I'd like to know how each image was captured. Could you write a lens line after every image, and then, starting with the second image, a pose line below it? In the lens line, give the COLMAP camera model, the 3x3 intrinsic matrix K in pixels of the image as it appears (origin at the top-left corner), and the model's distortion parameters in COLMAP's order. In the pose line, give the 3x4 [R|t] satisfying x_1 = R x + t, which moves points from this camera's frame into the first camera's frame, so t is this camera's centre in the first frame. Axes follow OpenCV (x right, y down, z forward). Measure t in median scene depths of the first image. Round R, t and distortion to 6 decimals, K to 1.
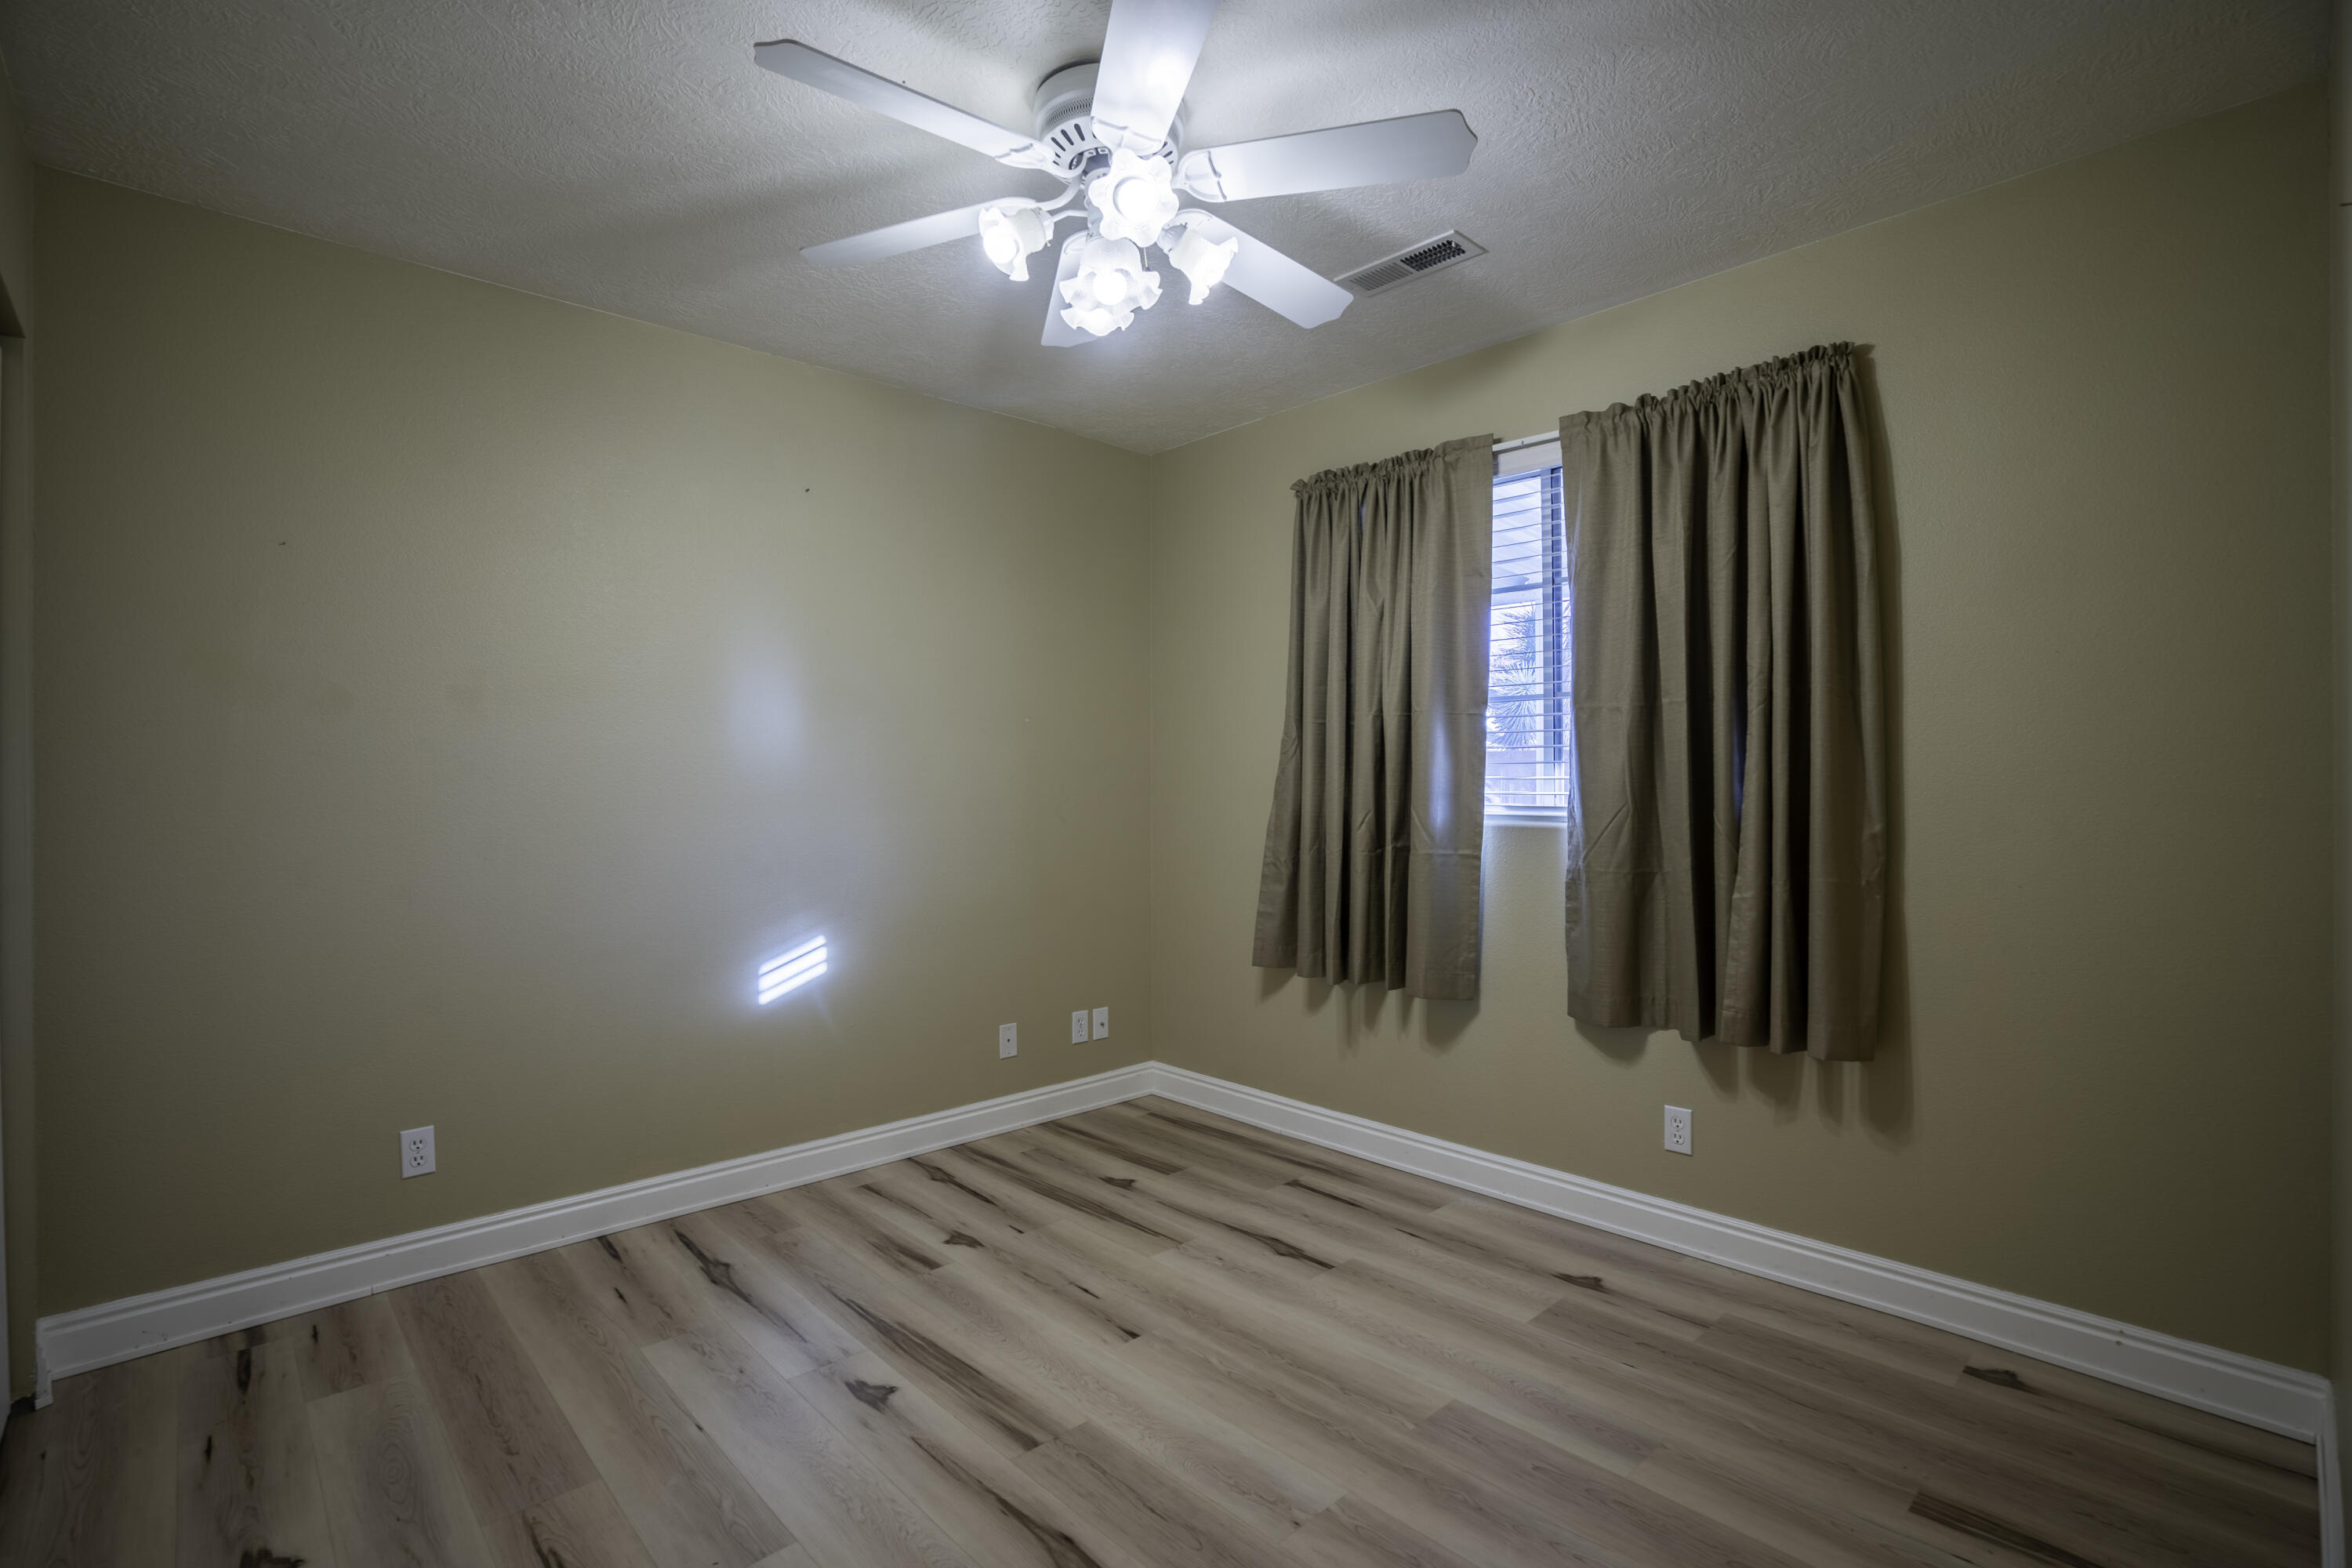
lens RADIAL K [[1116.3, 0, 1176.0], [0, 1116.3, 784.0], [0, 0, 1]] dist [-0.046066, 0.017733]
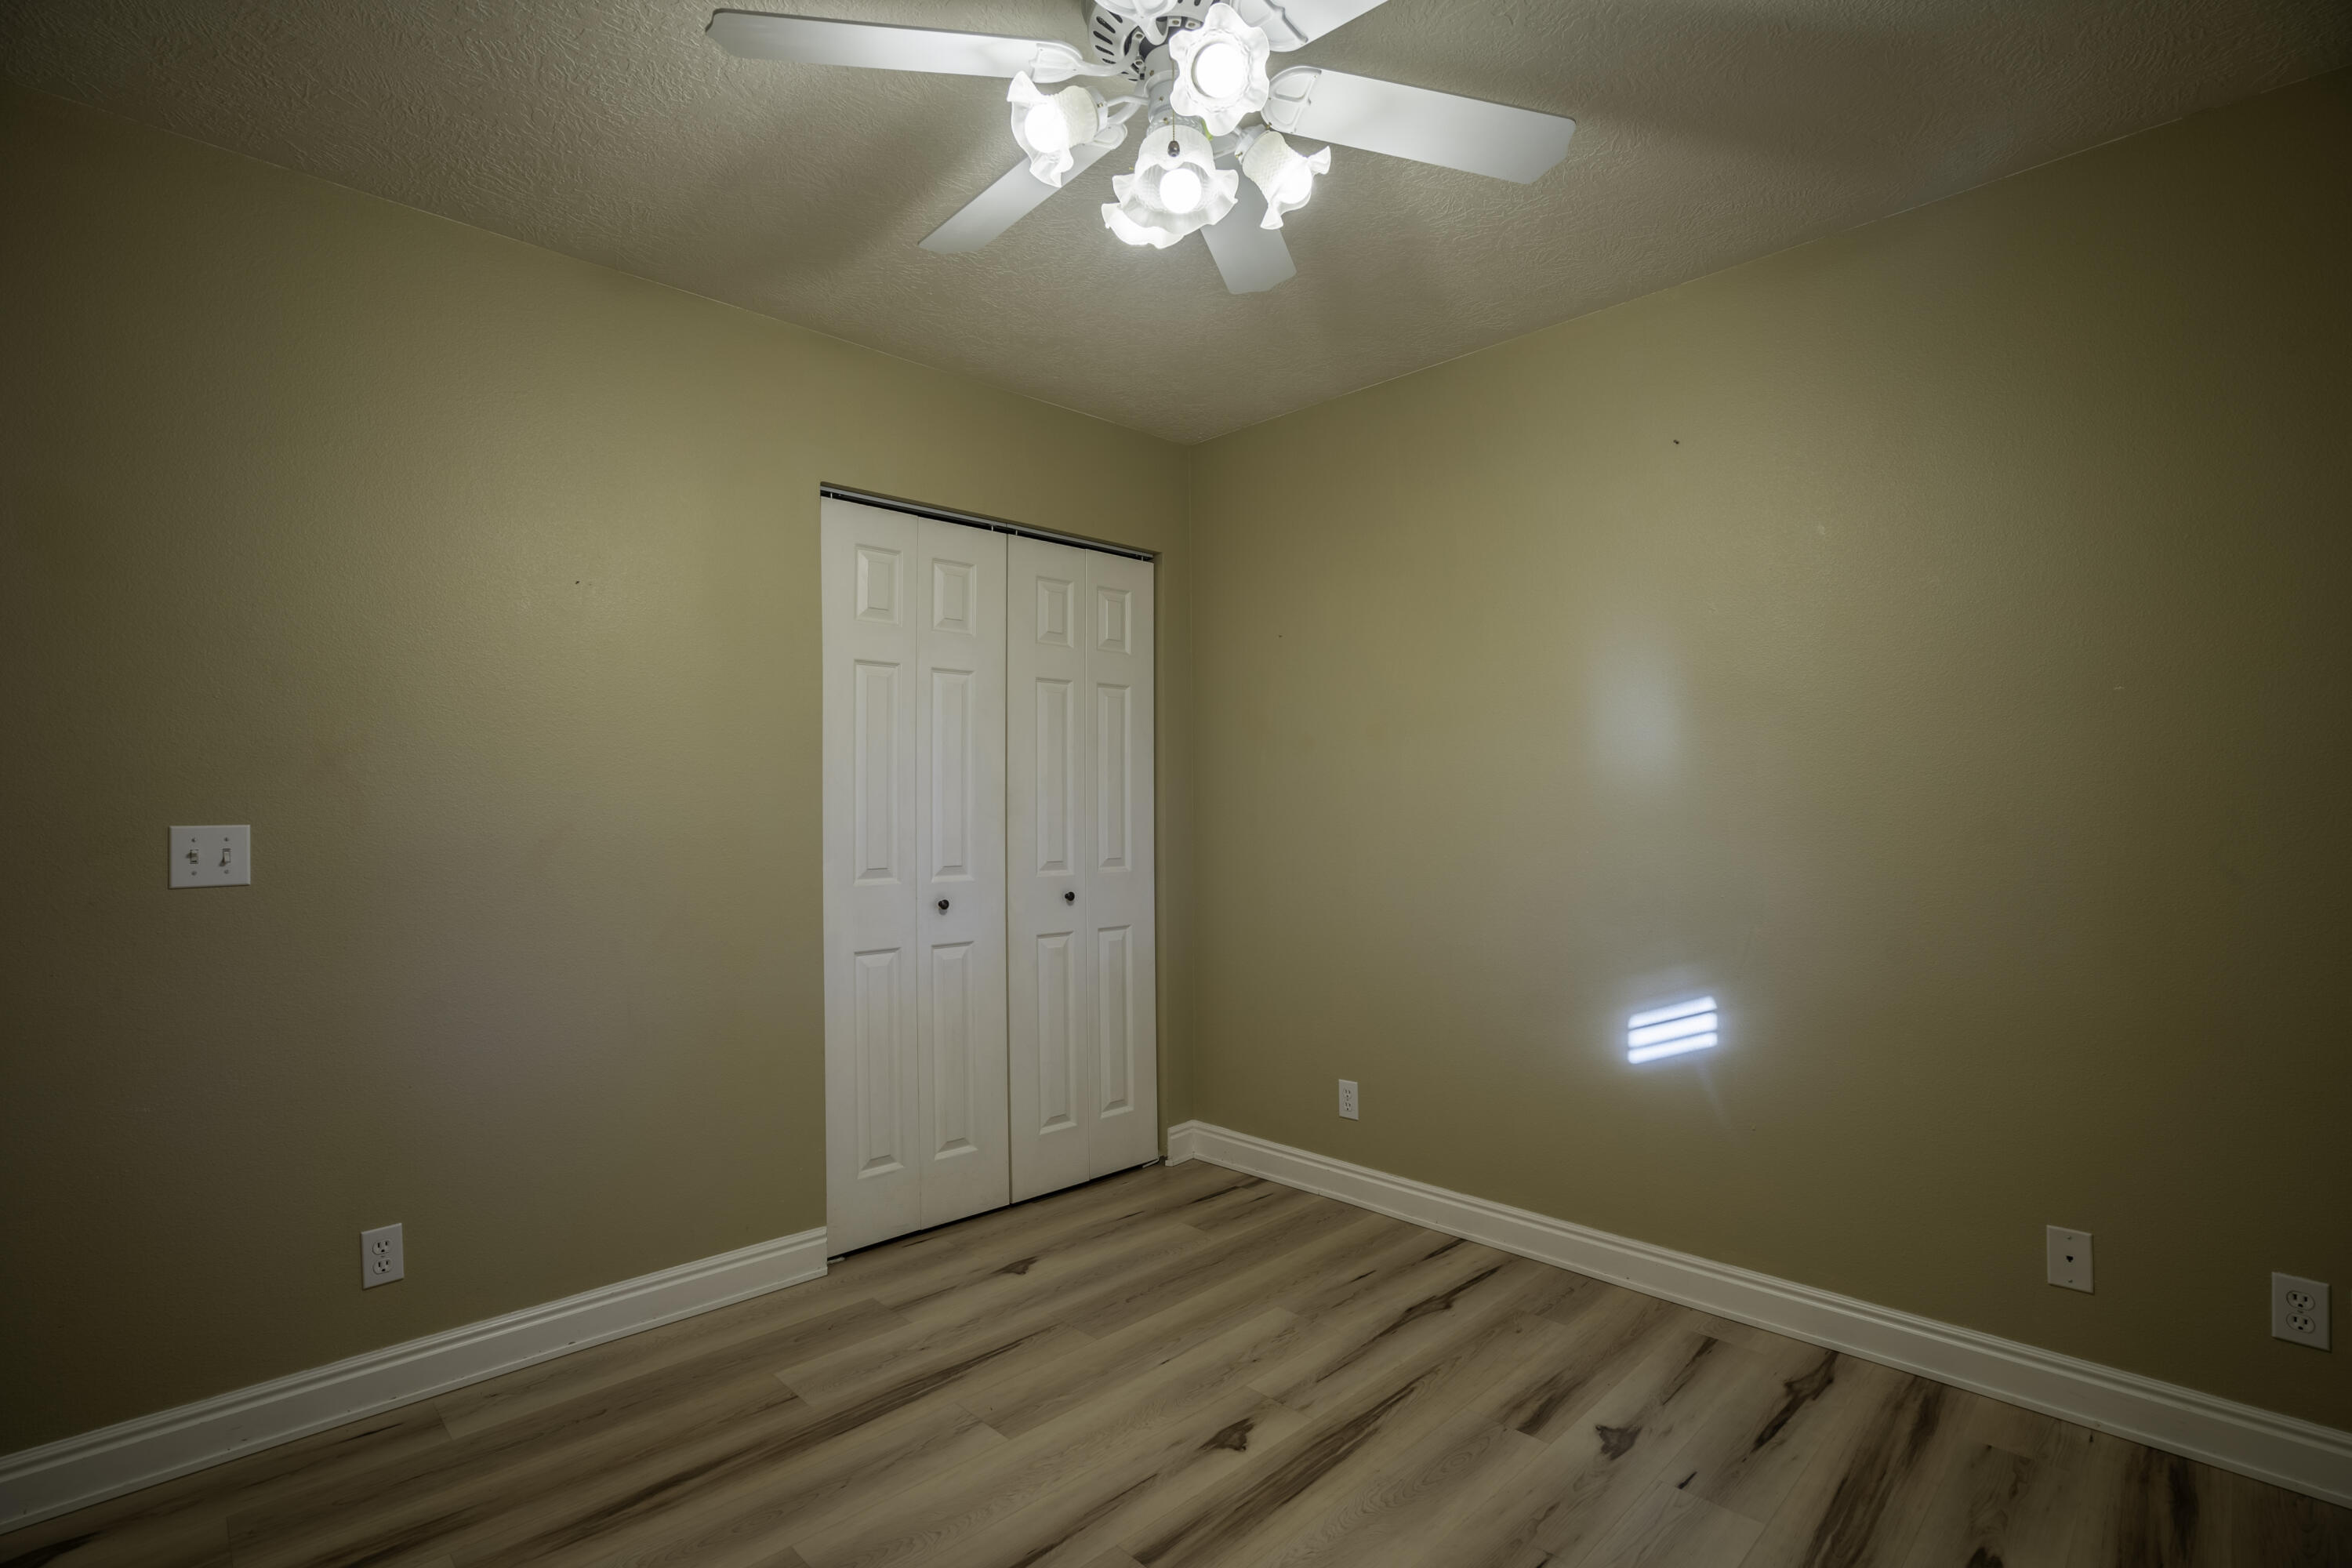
lens RADIAL K [[1116.3, 0, 1176.0], [0, 1116.3, 784.0], [0, 0, 1]] dist [-0.046066, 0.017733]
pose [[-0.013511, -0.021472, -0.999678, 0.560741], [0.012641, 0.999686, -0.021643, -0.002296], [0.999829, -0.012930, -0.013235, 0.768026]]
